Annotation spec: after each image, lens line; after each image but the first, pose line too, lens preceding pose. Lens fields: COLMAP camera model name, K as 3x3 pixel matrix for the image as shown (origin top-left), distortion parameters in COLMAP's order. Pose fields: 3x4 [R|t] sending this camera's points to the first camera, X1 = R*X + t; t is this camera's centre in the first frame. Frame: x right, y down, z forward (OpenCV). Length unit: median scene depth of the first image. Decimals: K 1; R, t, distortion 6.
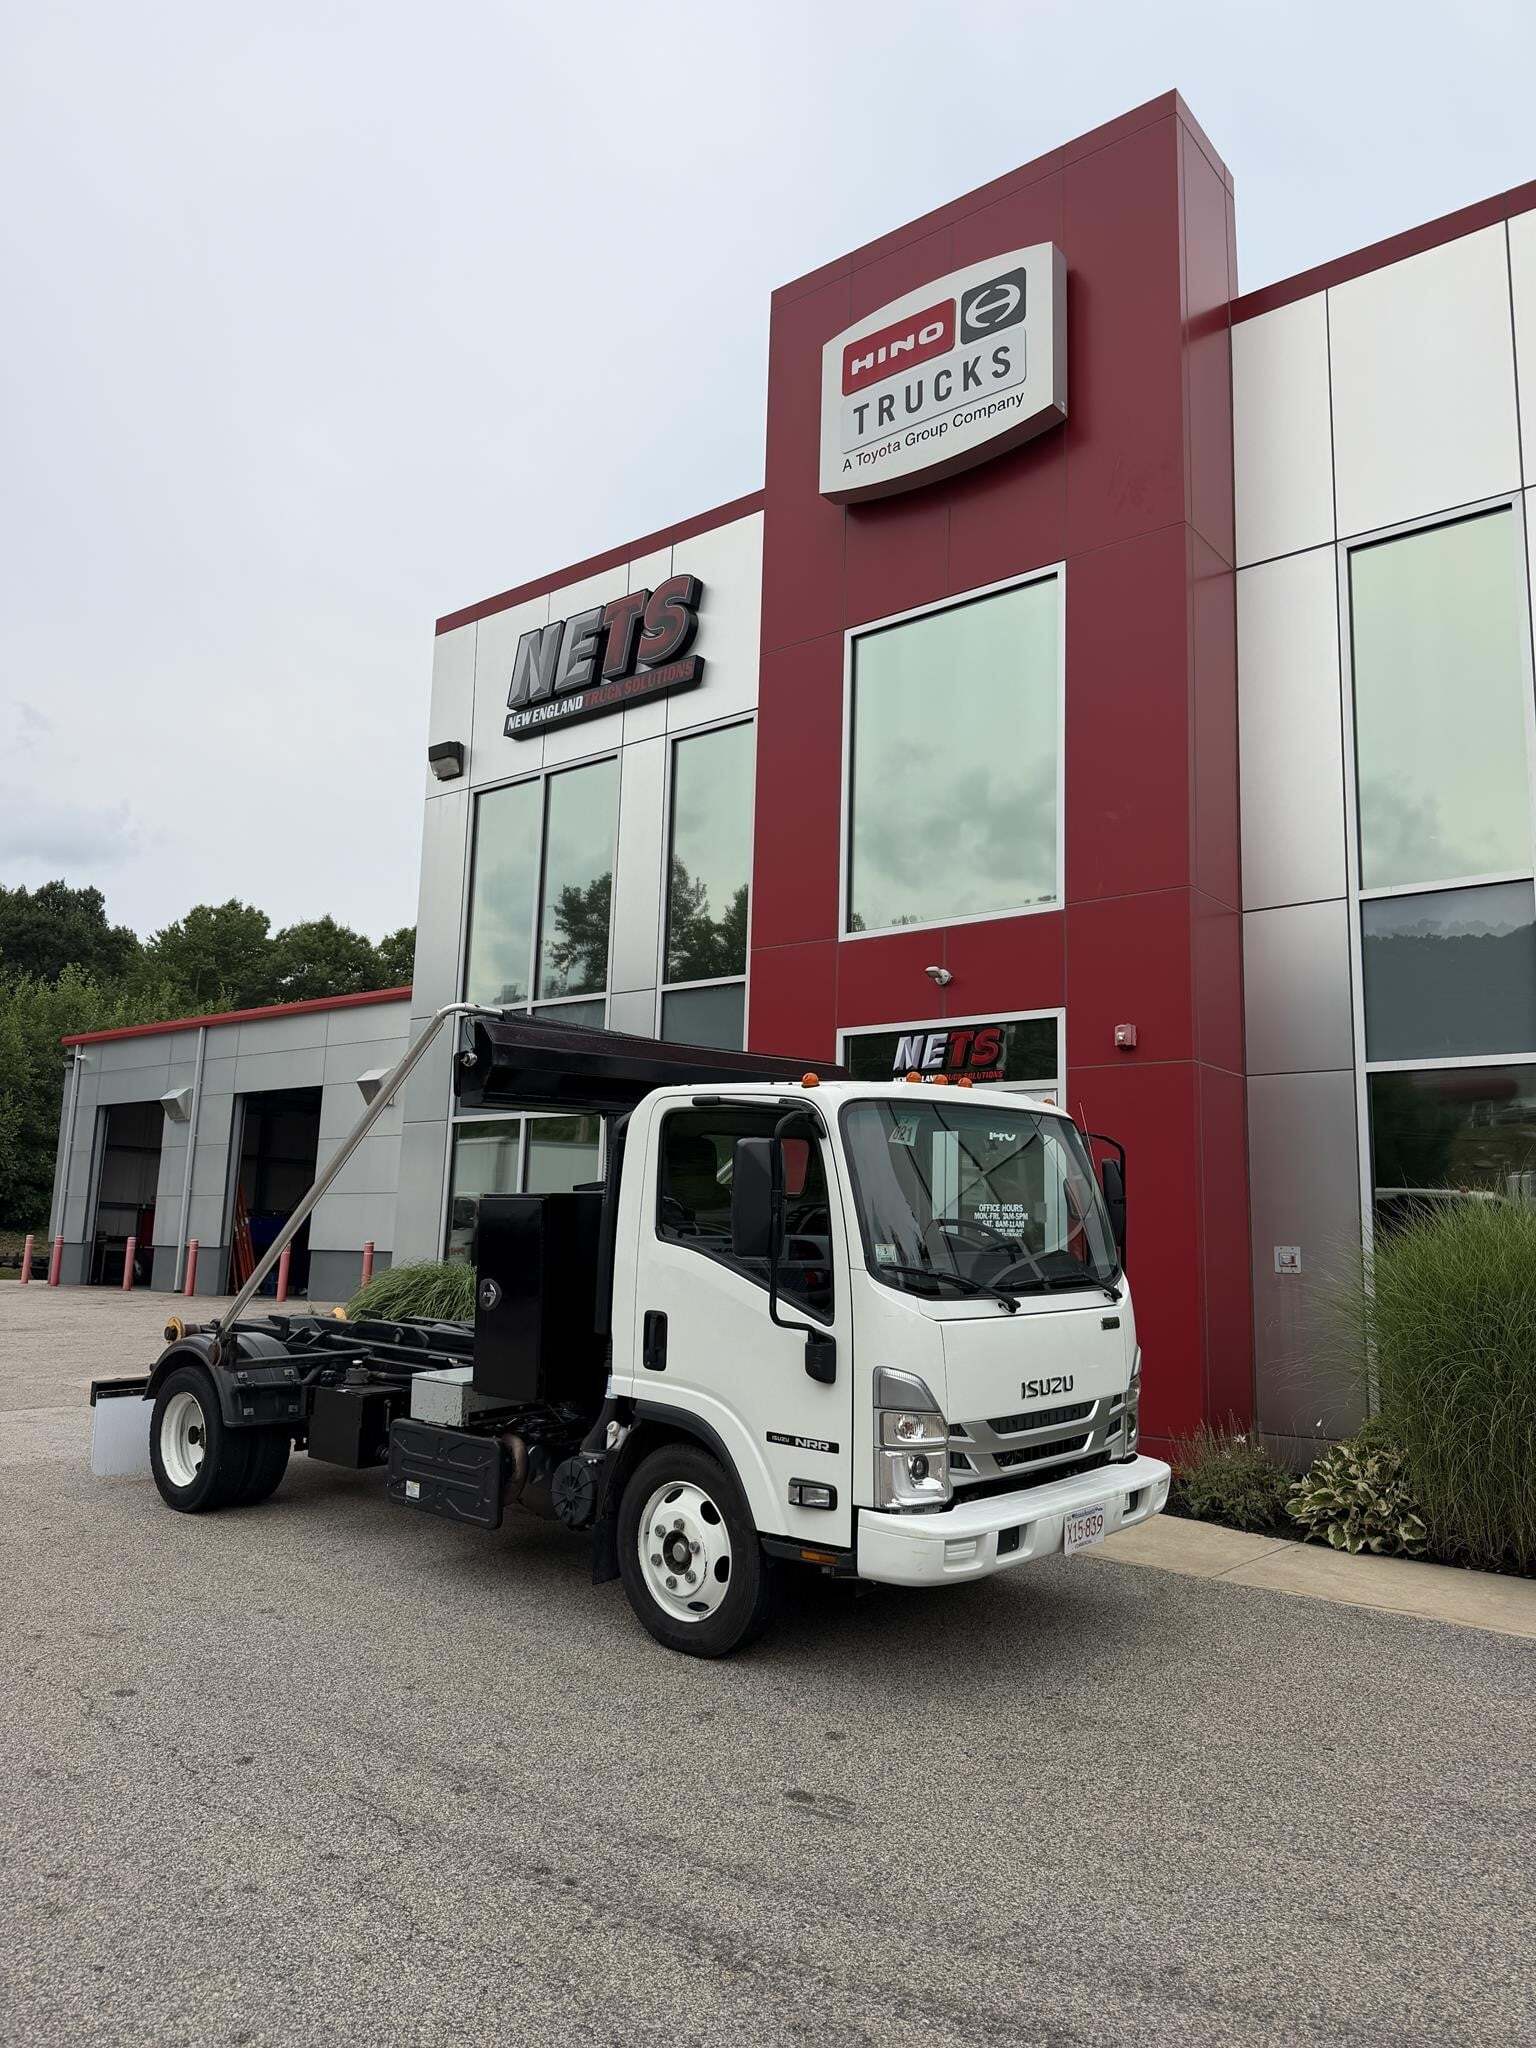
lens RADIAL K [[1483.1, 0, 745.8], [0, 1483.1, 1002.2], [0, 0, 1]] dist [0.049051, 0.000154]
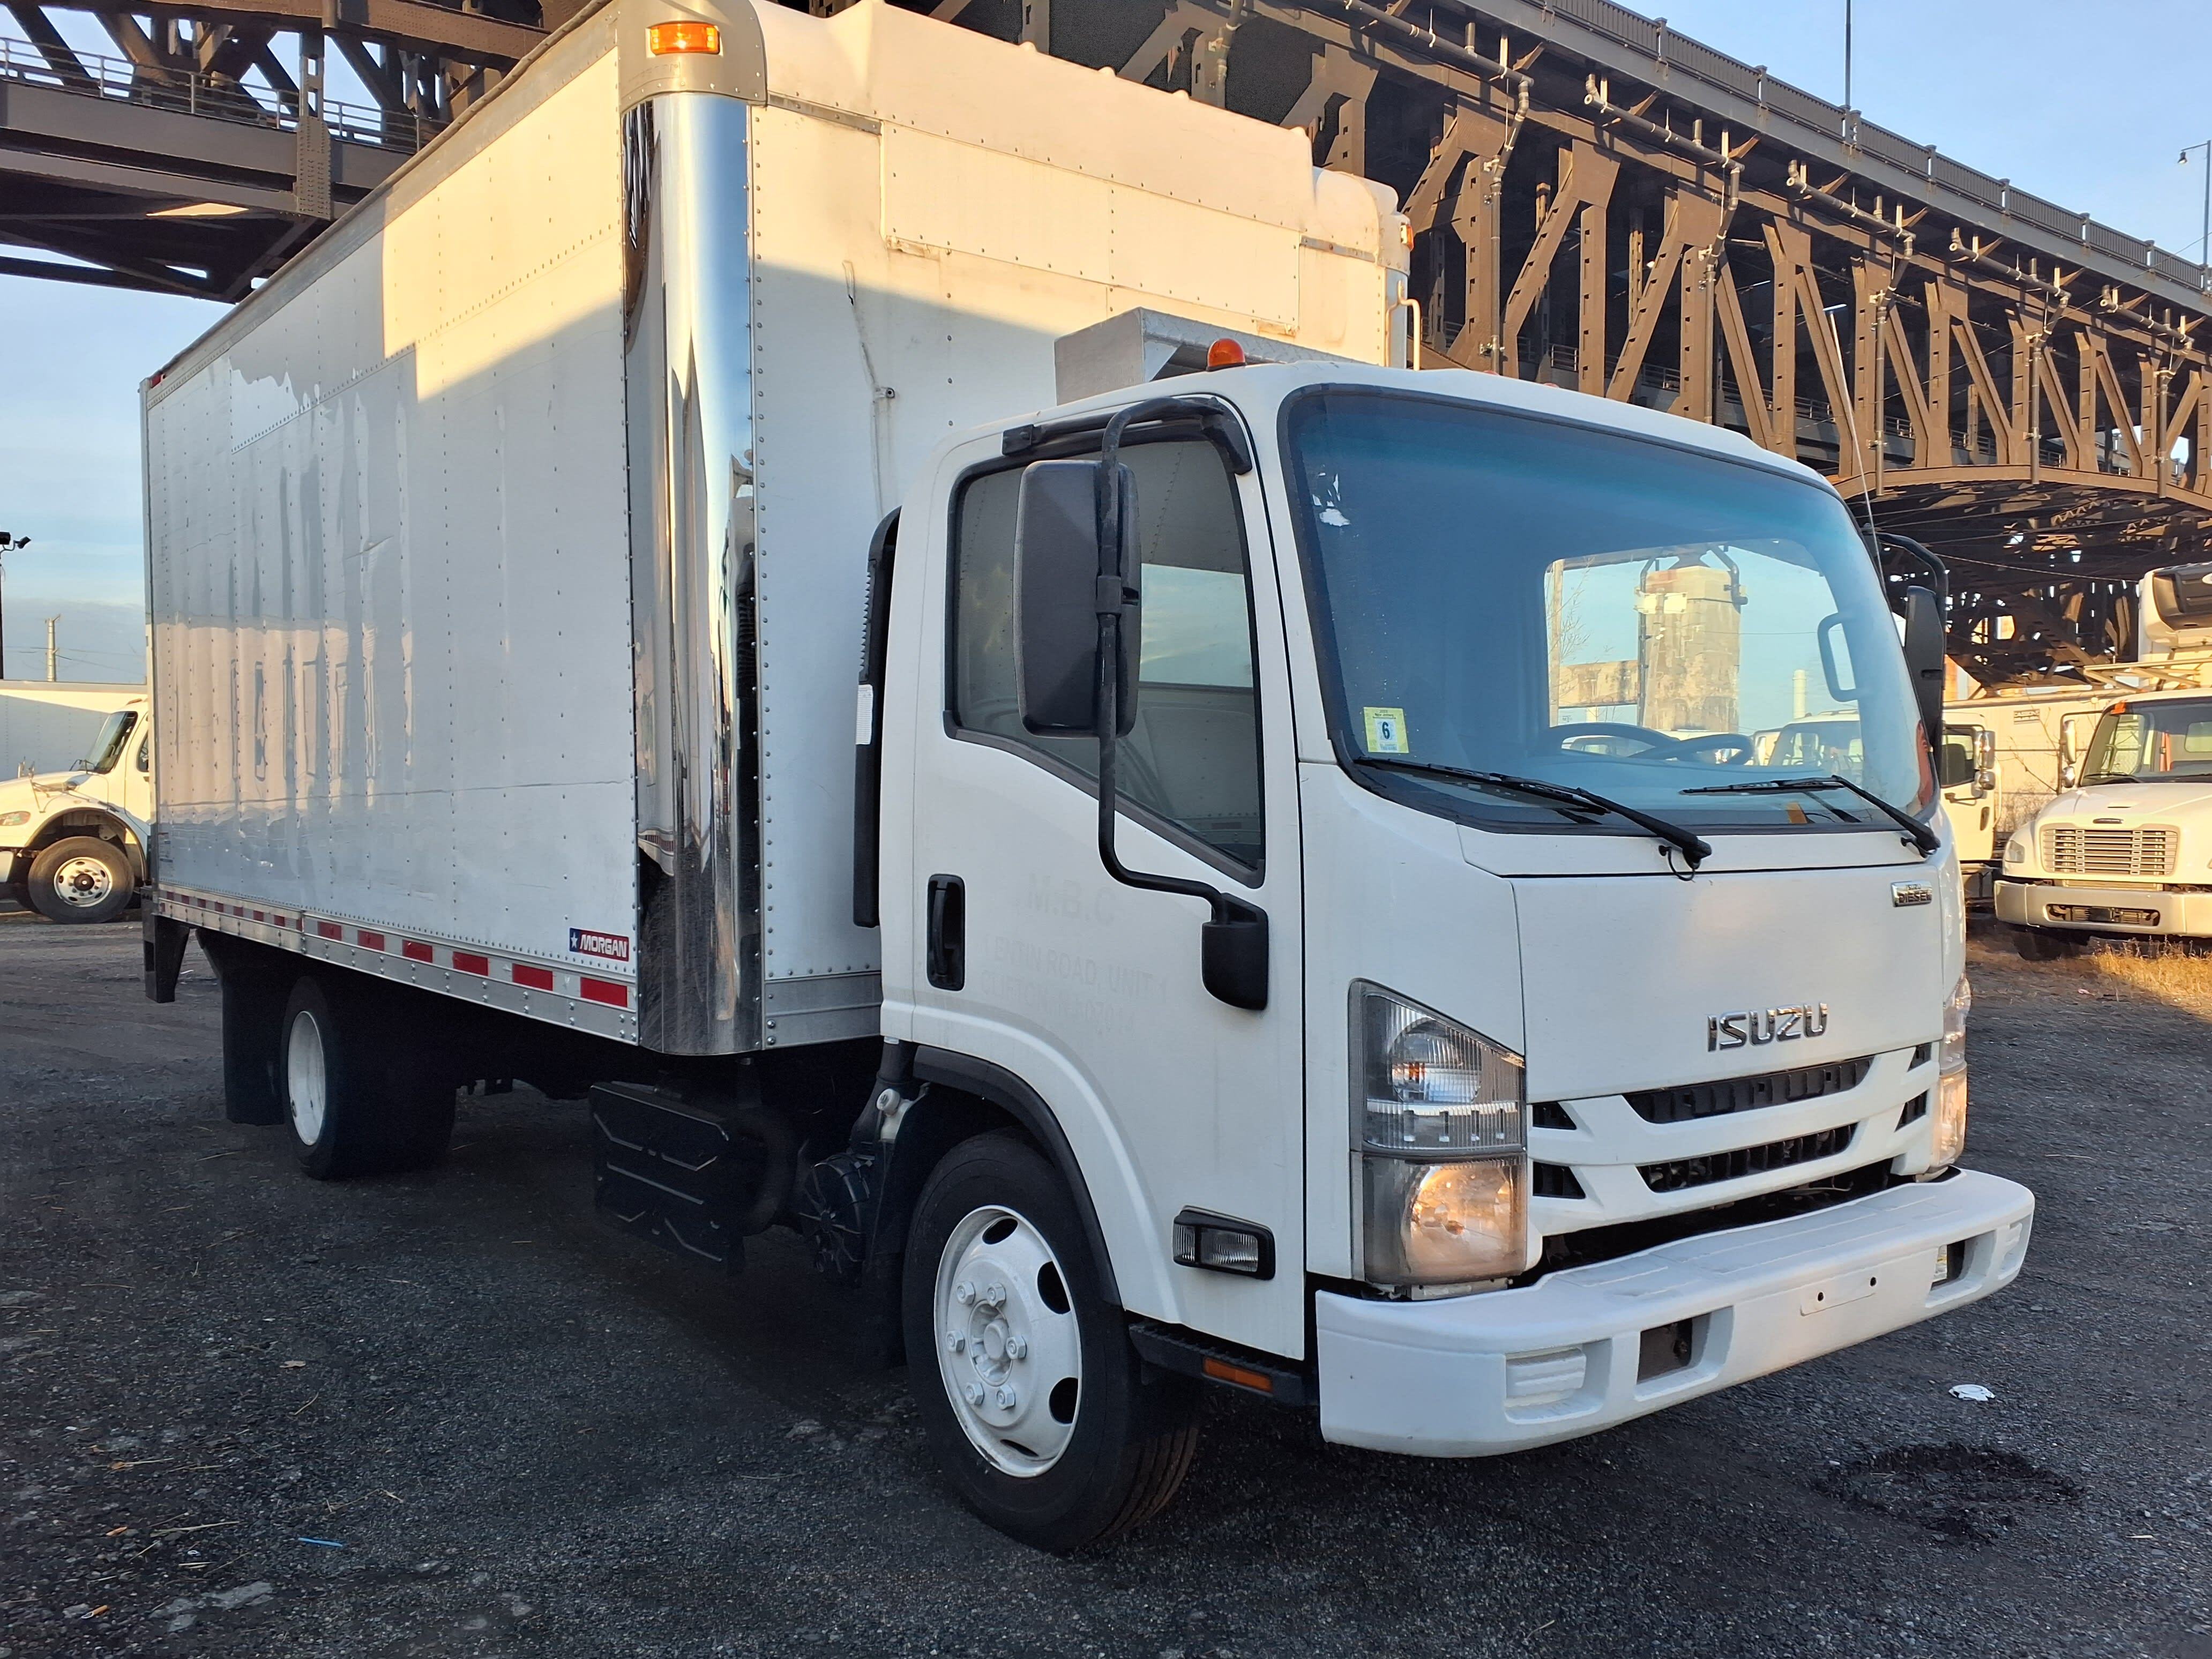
lens RADIAL K [[1899.3, 0, 1045.5], [0, 1899.3, 830.1], [0, 0, 1]] dist [0.000493, 0.002008]
pose [[0.984160, -0.009572, -0.177025, 0.092198], [0.033129, 0.990881, 0.130601, 0.120594], [0.174161, -0.134397, 0.975503, 0.420552]]
